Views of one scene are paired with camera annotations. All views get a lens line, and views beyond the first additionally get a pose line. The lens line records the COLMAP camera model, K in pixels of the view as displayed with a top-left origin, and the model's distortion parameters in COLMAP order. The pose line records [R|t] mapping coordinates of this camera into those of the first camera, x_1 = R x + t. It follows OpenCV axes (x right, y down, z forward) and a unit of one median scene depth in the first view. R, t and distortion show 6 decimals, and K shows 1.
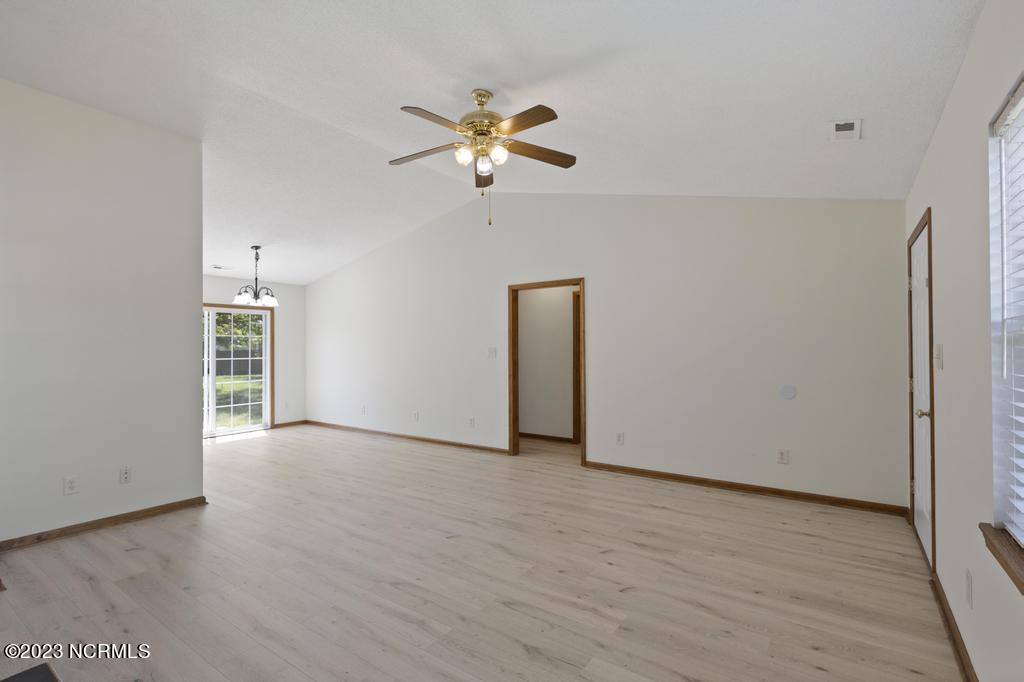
lens RADIAL K [[472.1, 0, 514.2], [0, 472.1, 344.4], [0, 0, 1]] dist [0.000349, 0.000038]
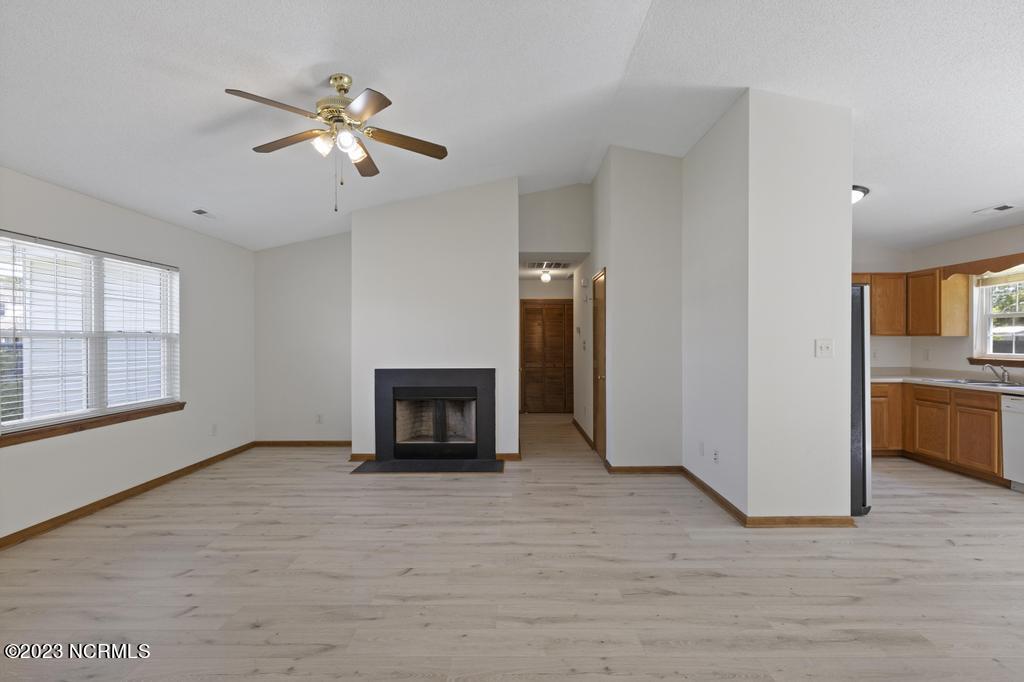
lens RADIAL K [[472.1, 0, 514.2], [0, 472.1, 344.4], [0, 0, 1]] dist [0.000349, 0.000038]
pose [[-0.823369, 0.012177, -0.567376, 0.166135], [0.010177, 0.999926, 0.006691, 0.011189], [0.567416, -0.000265, -0.823431, 1.695438]]
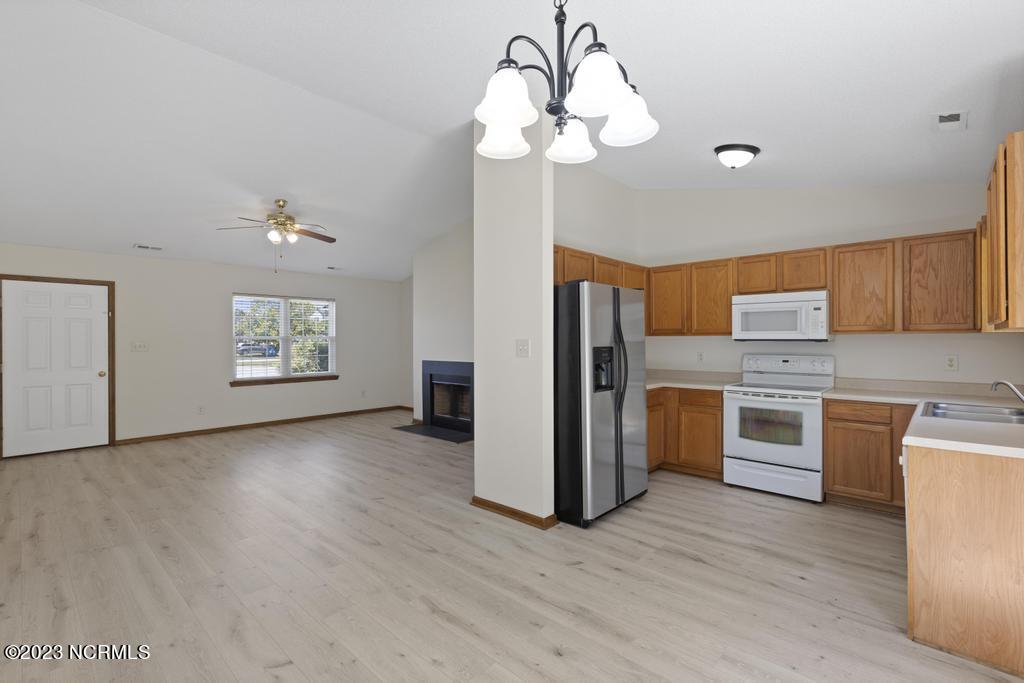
lens RADIAL K [[468.8, 0, 507.6], [0, 468.8, 340.5], [0, 0, 1]] dist [-0.000903, 0.000267]
pose [[-0.987453, 0.010141, 0.157587, -1.024607], [0.009471, 0.999943, -0.004998, 0.019594], [-0.157629, -0.003443, -0.987492, 2.240629]]
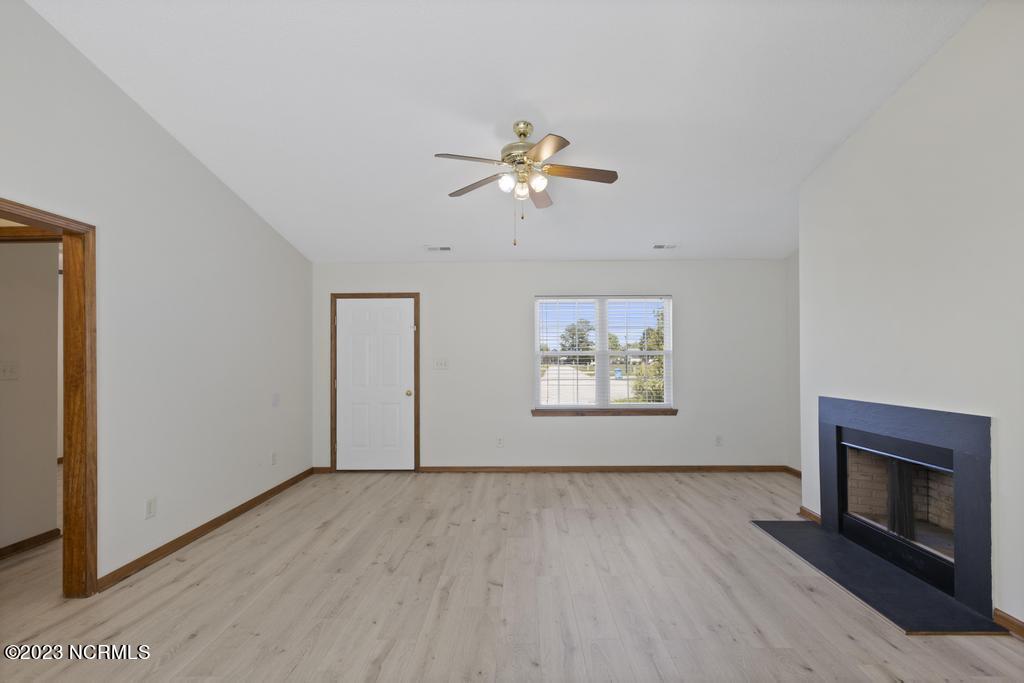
lens RADIAL K [[462.5, 0, 514.8], [0, 462.5, 353.6], [0, 0, 1]] dist [-0.000099, -0.000497]
pose [[-0.556218, 0.016794, 0.830867, -0.796431], [0.004181, 0.999840, -0.017410, 0.013915], [-0.831026, -0.006210, -0.556199, 1.363375]]
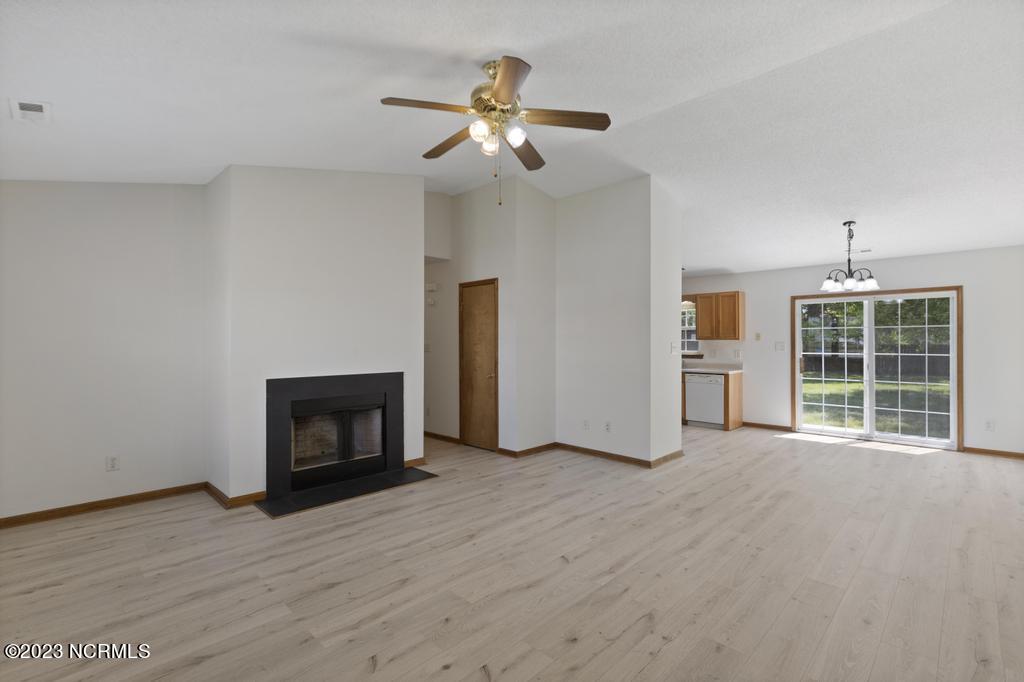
lens RADIAL K [[468.5, 0, 523.0], [0, 468.5, 341.1], [0, 0, 1]] dist [0.000464, -0.000576]
pose [[-0.157992, 0.003487, -0.987434, 0.700007], [0.006121, 0.999978, 0.002552, 0.002482], [0.987421, -0.005640, -0.158010, 1.012997]]
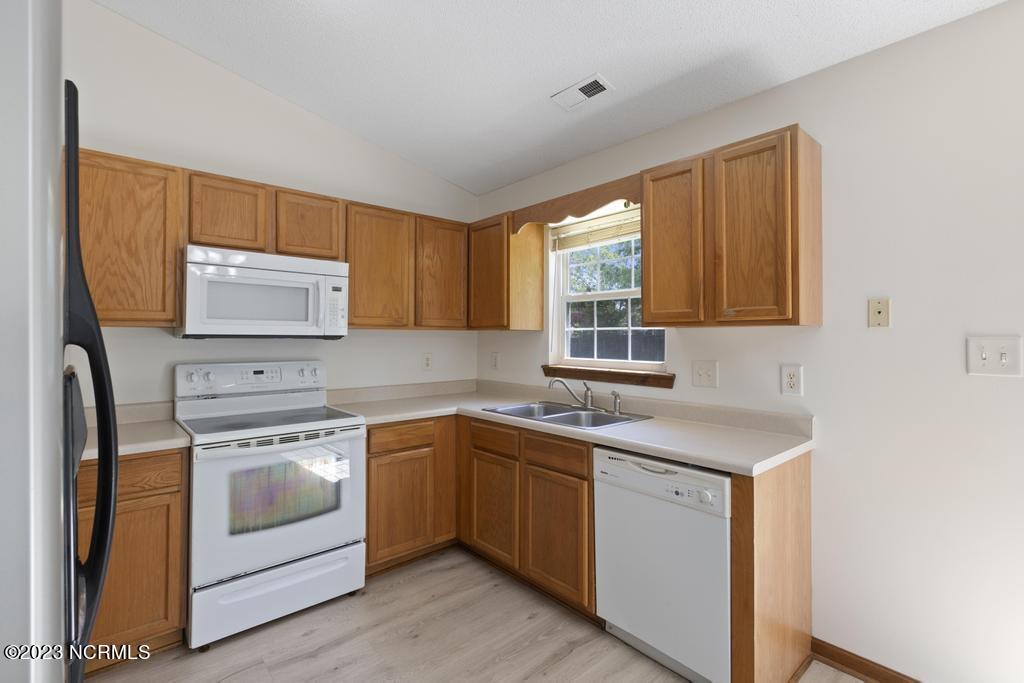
lens RADIAL K [[468.9, 0, 516.7], [0, 468.9, 331.2], [0, 0, 1]] dist [0.000005, -0.000005]
pose [[-0.246138, -0.005303, -0.969220, -0.939485], [0.004083, 0.999970, -0.006508, 0.016700], [0.969226, -0.005559, -0.246109, 1.461375]]
